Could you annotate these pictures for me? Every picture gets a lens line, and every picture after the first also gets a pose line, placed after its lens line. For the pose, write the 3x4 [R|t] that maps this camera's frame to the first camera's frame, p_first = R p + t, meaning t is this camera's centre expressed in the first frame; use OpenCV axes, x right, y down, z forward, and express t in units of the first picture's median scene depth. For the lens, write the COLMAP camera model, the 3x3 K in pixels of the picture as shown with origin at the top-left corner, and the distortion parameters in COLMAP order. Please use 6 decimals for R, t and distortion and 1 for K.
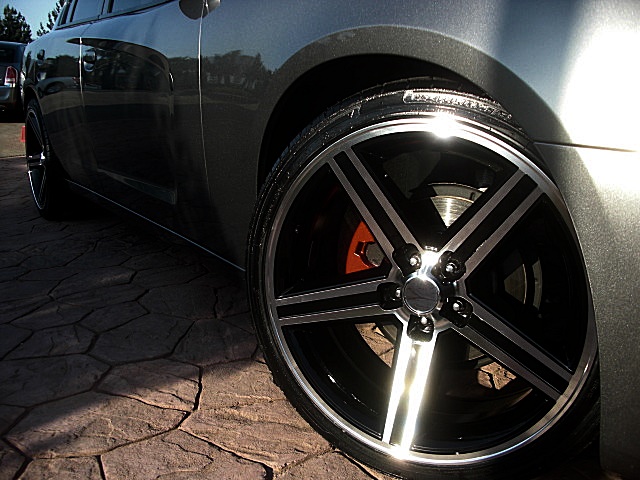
lens RADIAL K [[653.9, 0, 324.2], [0, 653.9, 240.2], [0, 0, 1]] dist [-0.106836, 0.000000]
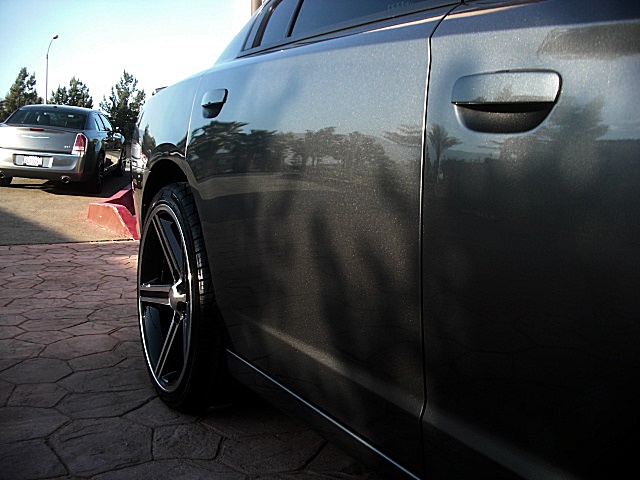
lens RADIAL K [[653.9, 0, 316.9], [0, 653.9, 234.9], [0, 0, 1]] dist [-0.106836, 0.000000]
pose [[0.996156, 0.043046, -0.076288, -0.279856], [-0.052615, 0.990347, -0.128236, -0.110969], [0.070031, 0.131756, 0.988805, 0.466733]]
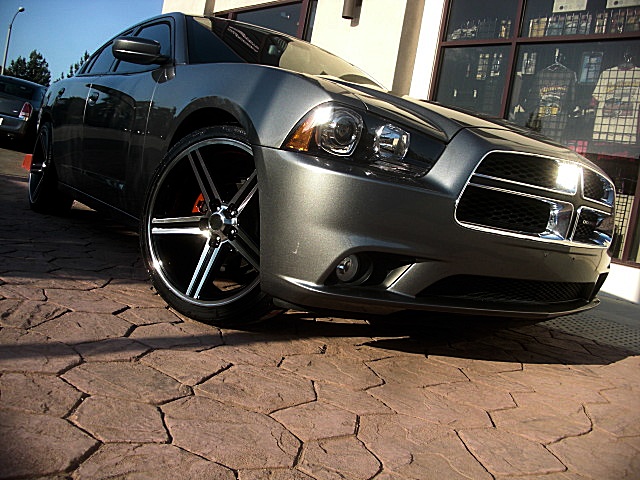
lens RADIAL K [[653.9, 0, 319.2], [0, 653.9, 241.3], [0, 0, 1]] dist [-0.106836, 0.000000]
pose [[0.980884, 0.194096, 0.013928, 0.130754], [-0.189751, 0.969884, -0.152707, 0.114853], [-0.043148, 0.147145, 0.988173, -0.308814]]
